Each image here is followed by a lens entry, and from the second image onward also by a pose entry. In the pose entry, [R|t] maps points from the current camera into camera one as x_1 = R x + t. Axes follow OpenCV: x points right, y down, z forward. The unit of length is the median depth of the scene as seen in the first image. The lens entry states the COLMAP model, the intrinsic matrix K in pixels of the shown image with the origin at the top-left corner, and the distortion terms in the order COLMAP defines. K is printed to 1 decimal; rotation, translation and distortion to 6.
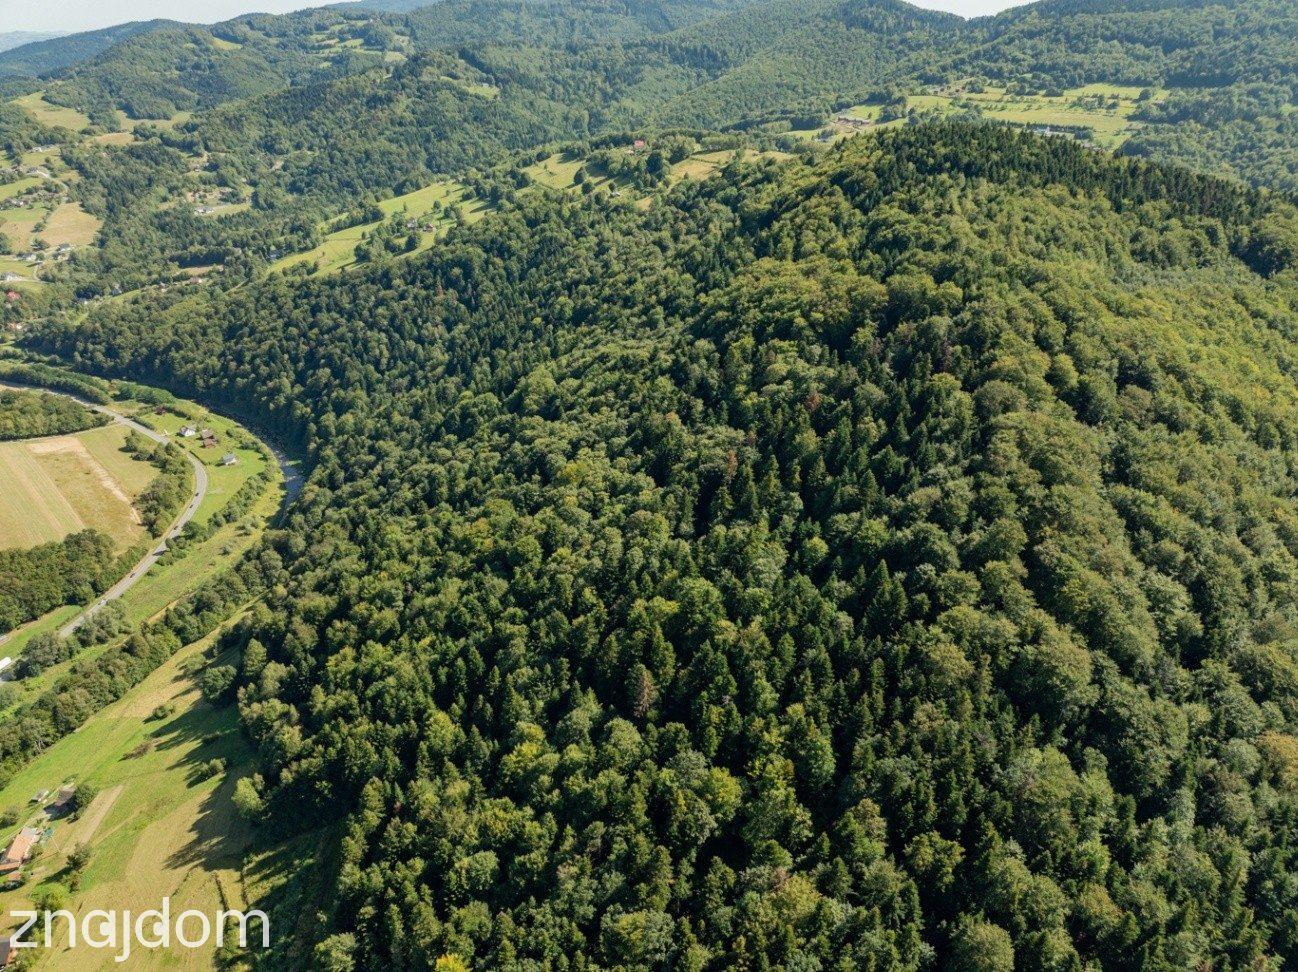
lens RADIAL K [[915.4, 0, 648.6], [0, 915.4, 486.4], [0, 0, 1]] dist [-0.041988, 0.008786]
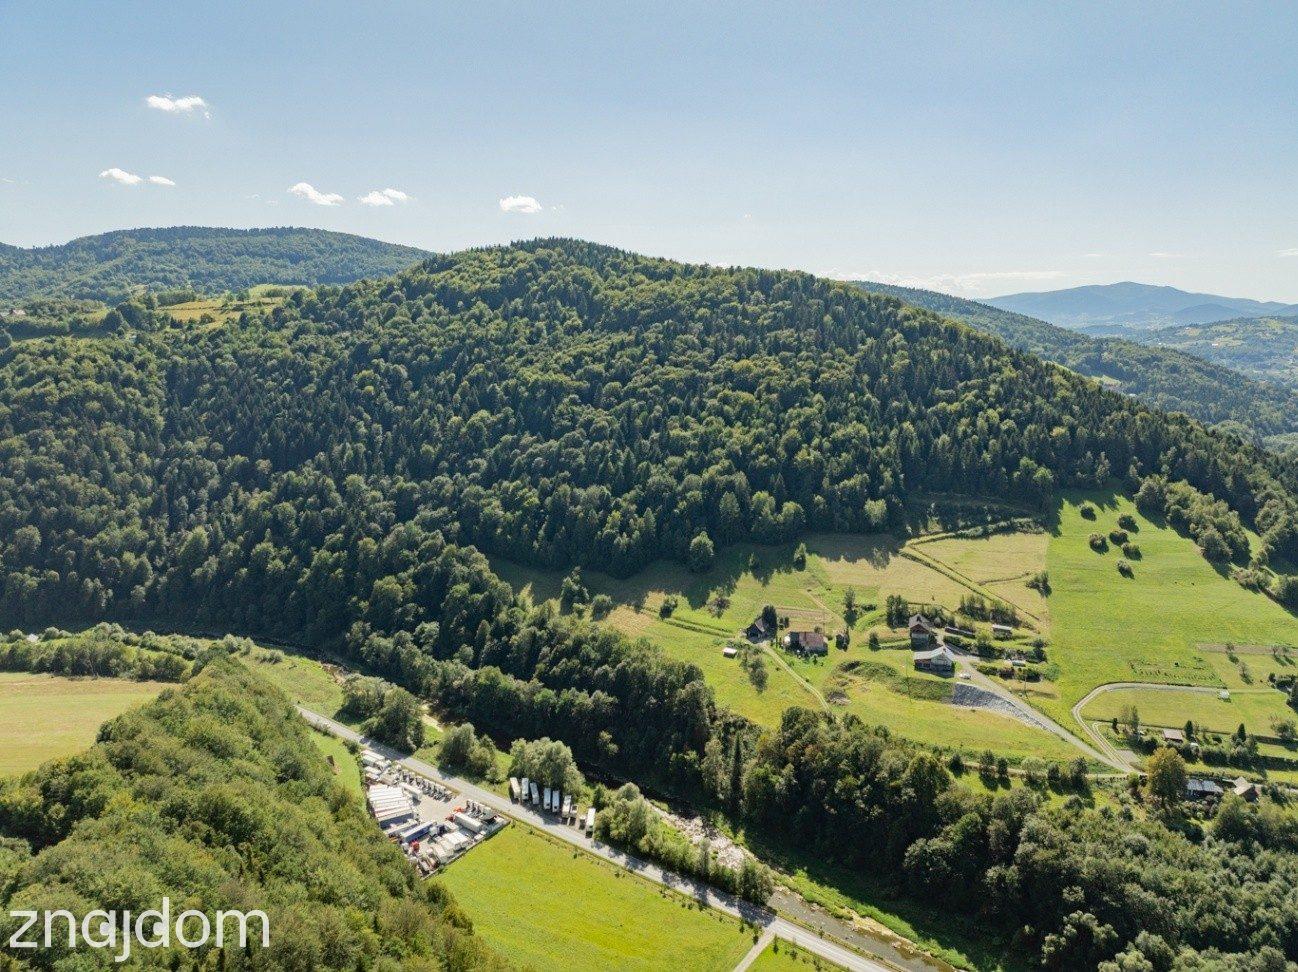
lens RADIAL K [[915.4, 0, 651.8], [0, 915.4, 484.3], [0, 0, 1]] dist [-0.041988, 0.008786]
pose [[0.394451, -0.171855, 0.902704, -1.074607], [0.418205, 0.908300, -0.009821, 0.080576], [-0.818238, 0.381389, 0.430150, 0.324604]]
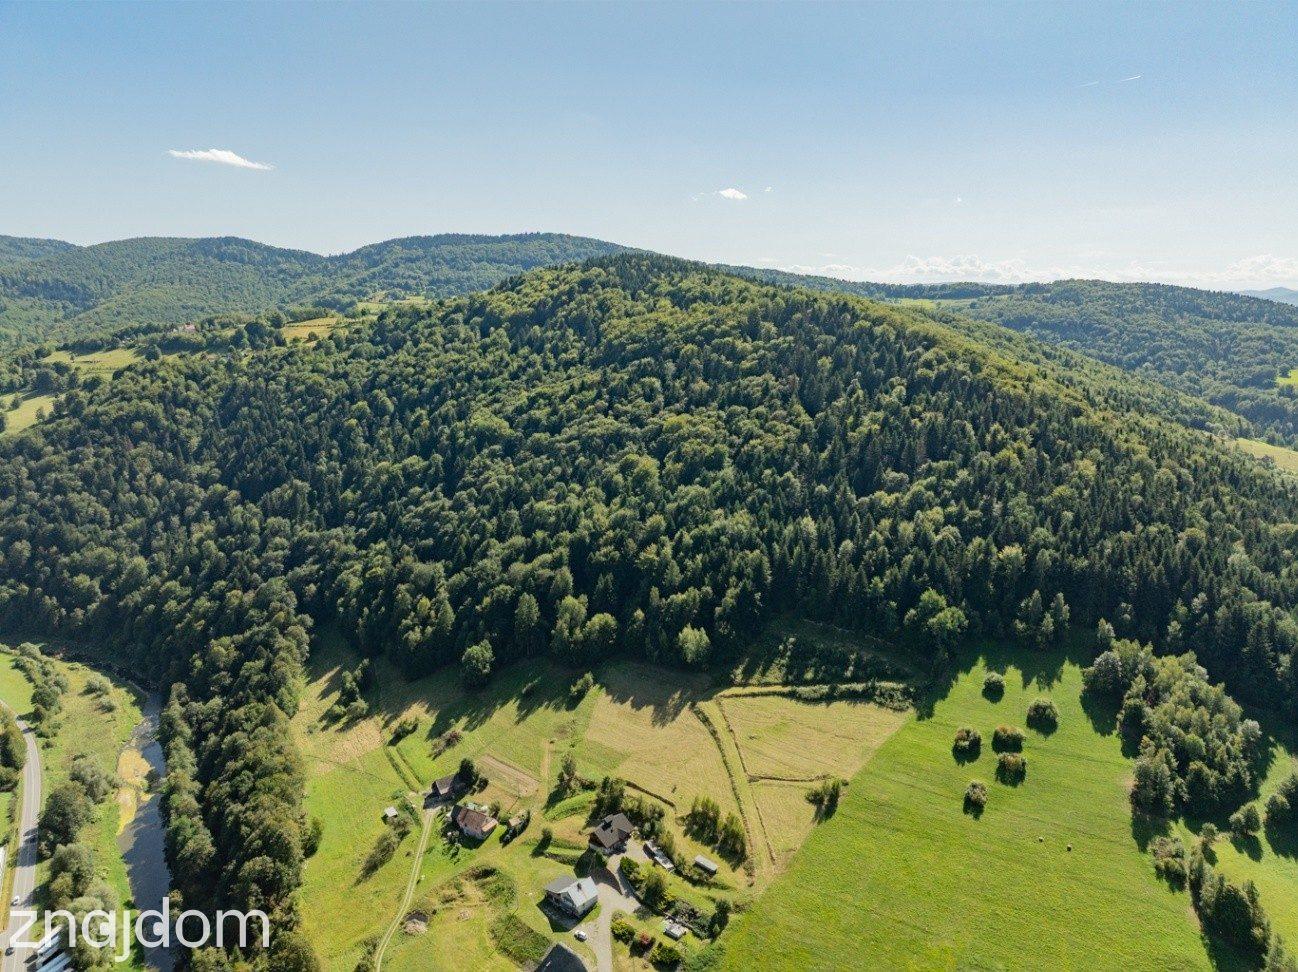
lens RADIAL K [[915.4, 0, 653.8], [0, 915.4, 486.3], [0, 0, 1]] dist [-0.041988, 0.008786]
pose [[0.700099, -0.141183, 0.699949, -0.680405], [0.324092, 0.936299, -0.135306, 0.156902], [-0.636259, 0.321576, 0.701259, 0.066534]]
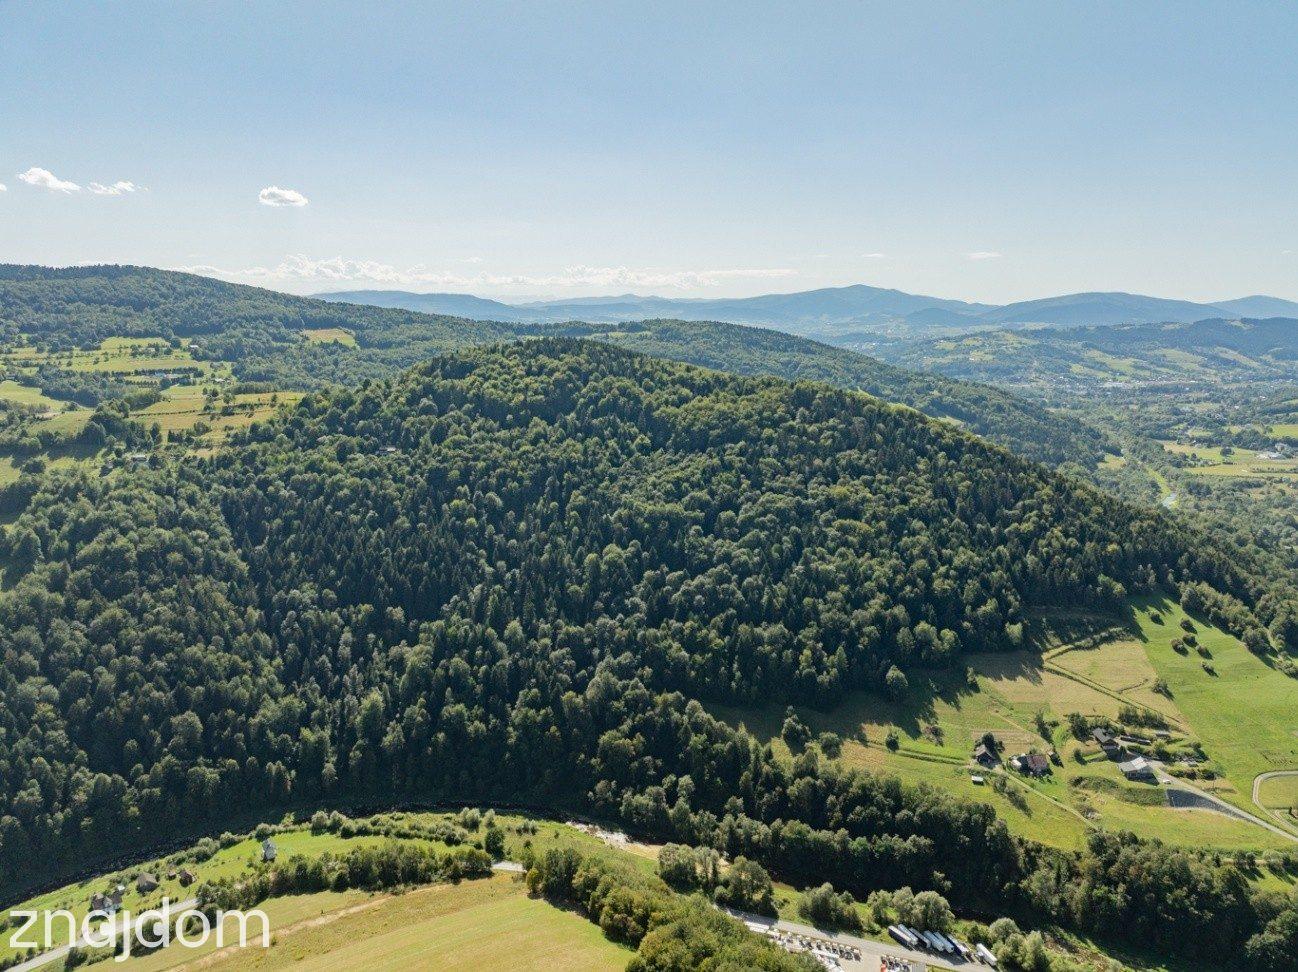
lens RADIAL K [[915.4, 0, 652.3], [0, 915.4, 482.8], [0, 0, 1]] dist [-0.041988, 0.008786]
pose [[0.130804, -0.190524, 0.972929, -1.257139], [0.448680, 0.886485, 0.113274, -0.269995], [-0.884068, 0.421717, 0.201441, 0.611958]]
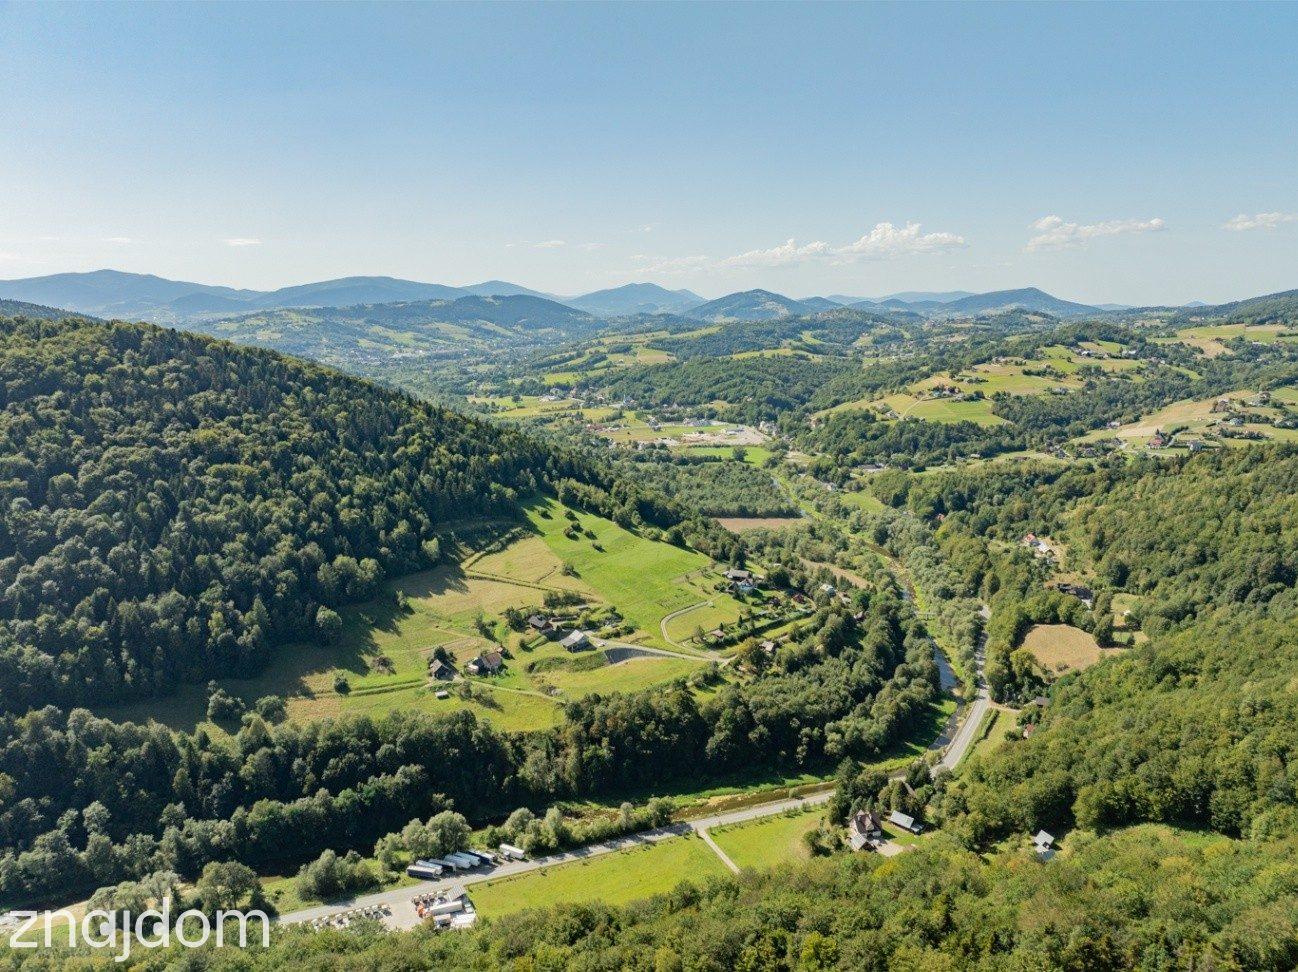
lens RADIAL K [[915.4, 0, 653.8], [0, 915.4, 486.9], [0, 0, 1]] dist [-0.041988, 0.008786]
pose [[-0.585069, -0.167991, 0.793393, -1.164594], [0.366587, 0.817873, 0.443505, -0.231541], [-0.723400, 0.550329, -0.416929, 0.733491]]
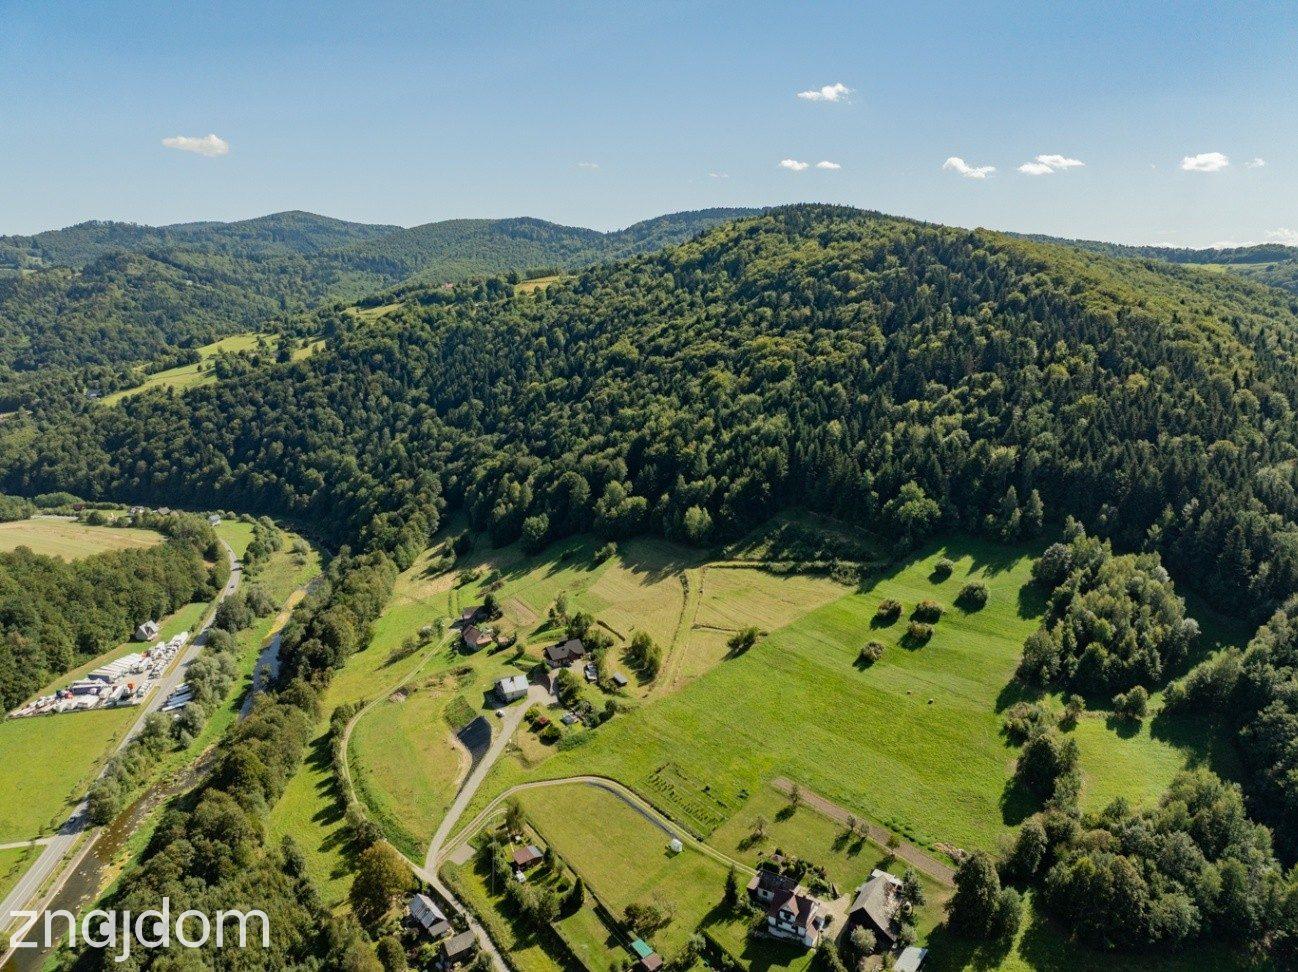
lens RADIAL K [[915.4, 0, 653.4], [0, 915.4, 488.7], [0, 0, 1]] dist [-0.041988, 0.008786]
pose [[0.893250, -0.102976, 0.437608, -0.568104], [0.210851, 0.955672, -0.205507, 0.294972], [-0.397047, 0.275839, 0.875367, -0.079341]]
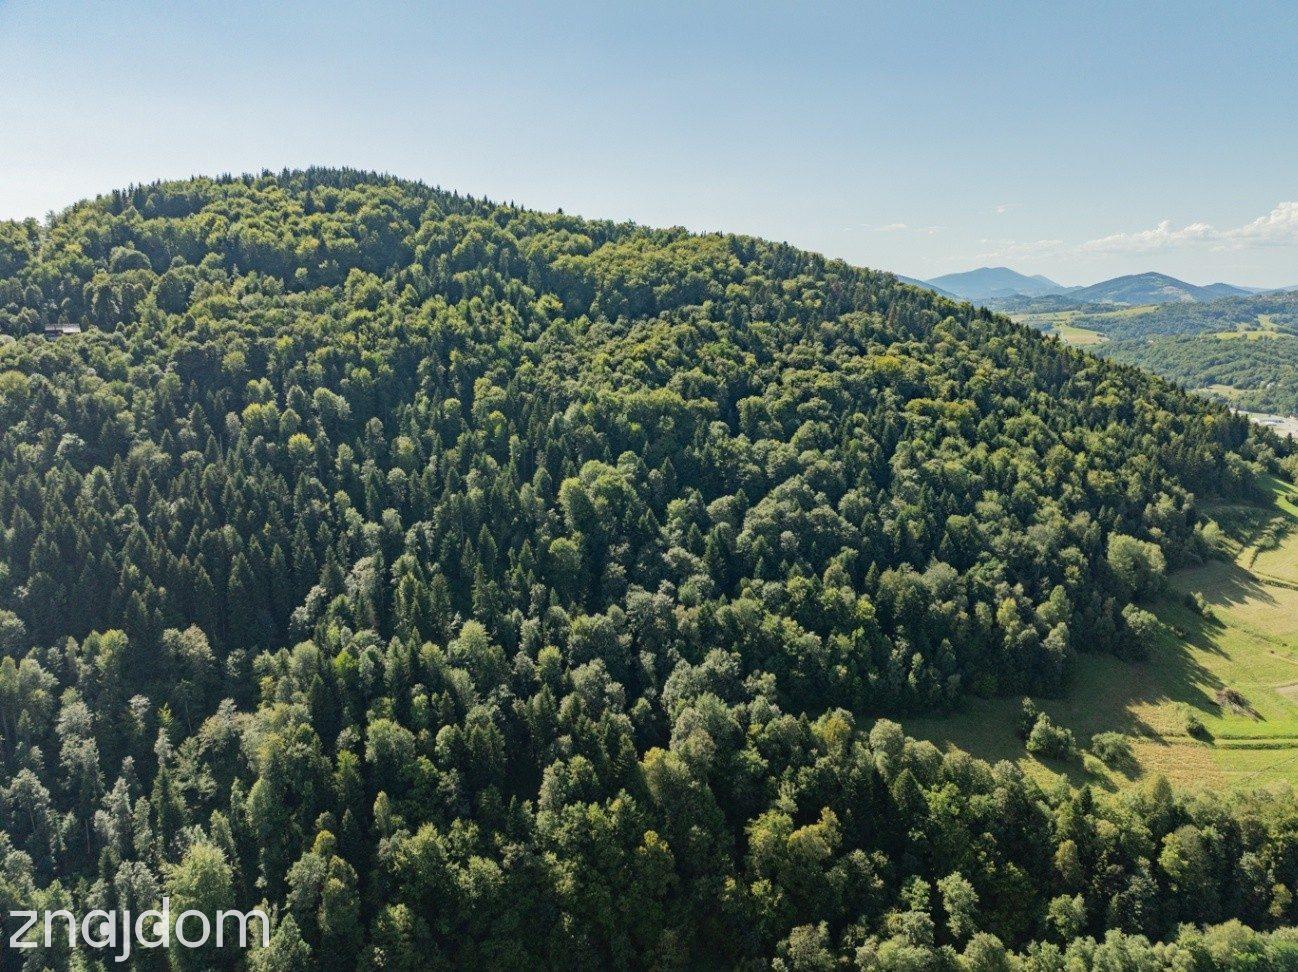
lens RADIAL K [[915.4, 0, 652.4], [0, 915.4, 484.4], [0, 0, 1]] dist [-0.041988, 0.008786]
pose [[-0.273705, -0.214288, 0.937639, -0.766711], [0.428011, 0.845883, 0.318258, -0.263404], [-0.861332, 0.488428, -0.139805, 0.981758]]
